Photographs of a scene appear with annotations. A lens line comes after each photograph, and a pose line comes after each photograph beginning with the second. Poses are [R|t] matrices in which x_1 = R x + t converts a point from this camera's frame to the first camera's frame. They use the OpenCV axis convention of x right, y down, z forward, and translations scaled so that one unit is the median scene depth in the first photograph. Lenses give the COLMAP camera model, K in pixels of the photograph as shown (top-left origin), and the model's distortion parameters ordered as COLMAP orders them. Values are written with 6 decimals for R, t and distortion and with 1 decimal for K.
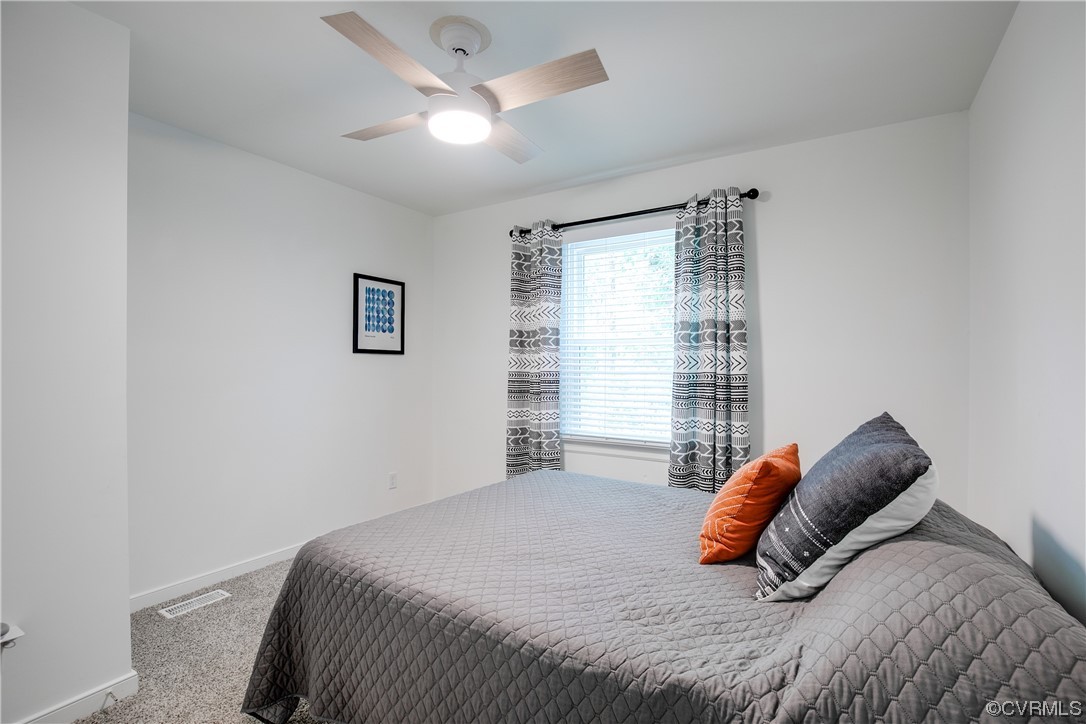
lens RADIAL K [[495.9, 0, 543.0], [0, 495.9, 362.0], [0, 0, 1]] dist [-0.021282, 0.000026]
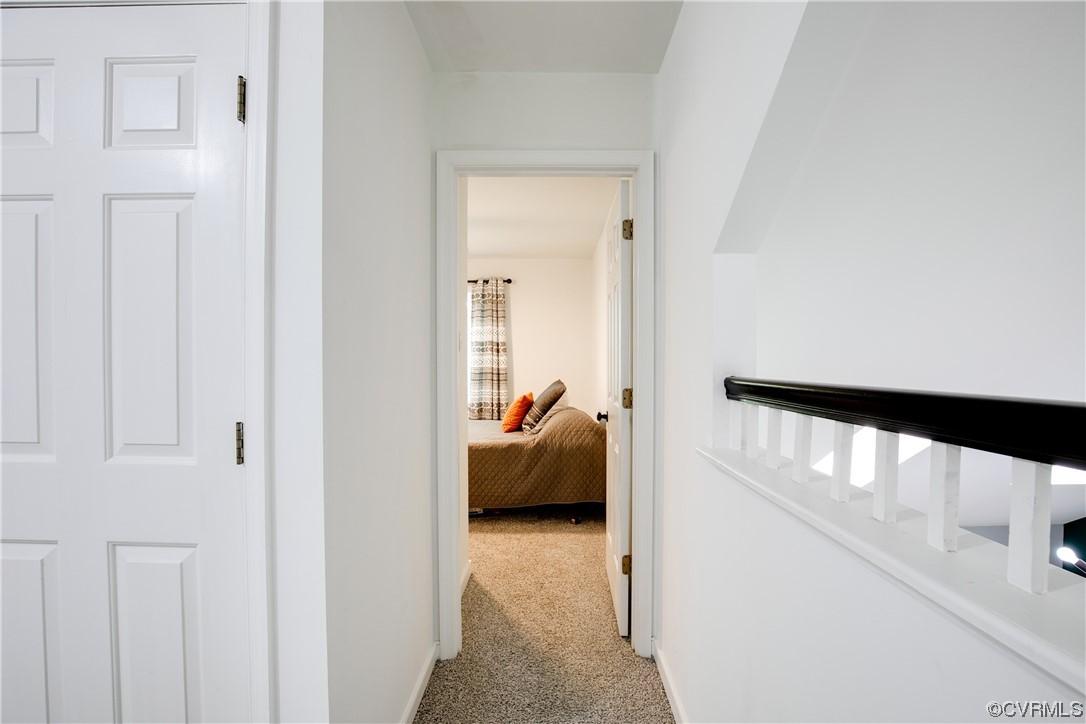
lens RADIAL K [[495.9, 0, 543.0], [0, 495.9, 362.0], [0, 0, 1]] dist [-0.021282, 0.000026]
pose [[0.857950, -0.007111, 0.513685, -0.526673], [0.004325, 0.999969, 0.006619, -0.012238], [-0.513716, -0.003457, 0.857953, -0.867474]]
